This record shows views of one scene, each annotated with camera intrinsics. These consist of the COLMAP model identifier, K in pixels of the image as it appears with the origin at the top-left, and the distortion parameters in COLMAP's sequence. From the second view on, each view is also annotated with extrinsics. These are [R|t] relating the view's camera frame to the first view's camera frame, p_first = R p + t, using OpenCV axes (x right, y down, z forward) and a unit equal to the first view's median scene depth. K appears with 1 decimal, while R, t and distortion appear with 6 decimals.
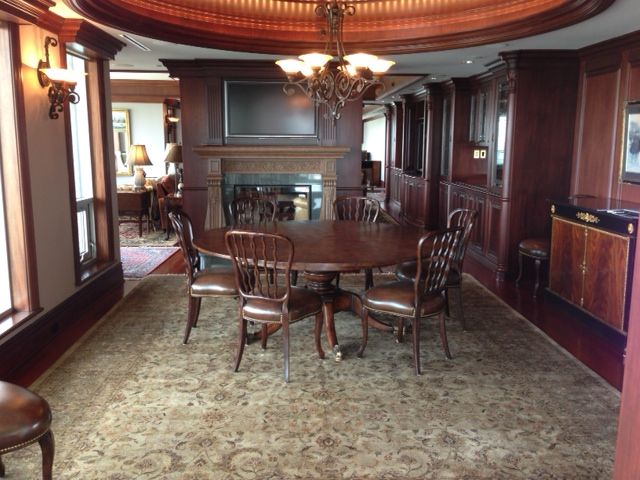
lens RADIAL K [[583.9, 0, 317.6], [0, 583.9, 235.4], [0, 0, 1]] dist [0.115006, -0.159164]
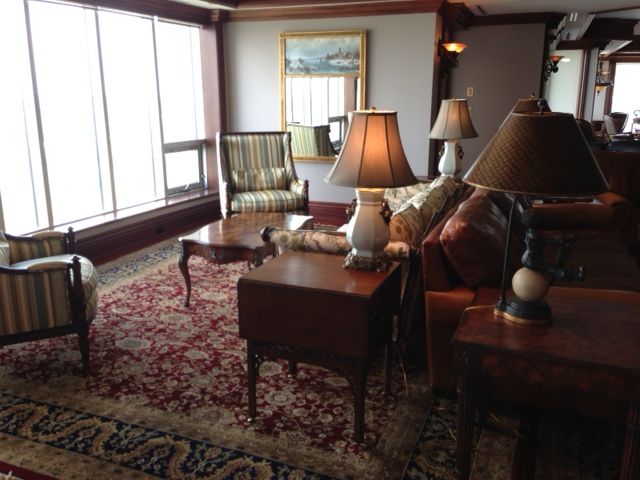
lens RADIAL K [[583.9, 0, 317.6], [0, 583.9, 235.4], [0, 0, 1]] dist [0.115006, -0.159164]
pose [[0.920798, 0.088682, -0.379823, -0.153290], [-0.058896, 0.994257, 0.089359, -0.082961], [0.385566, -0.059911, 0.920733, 0.514763]]
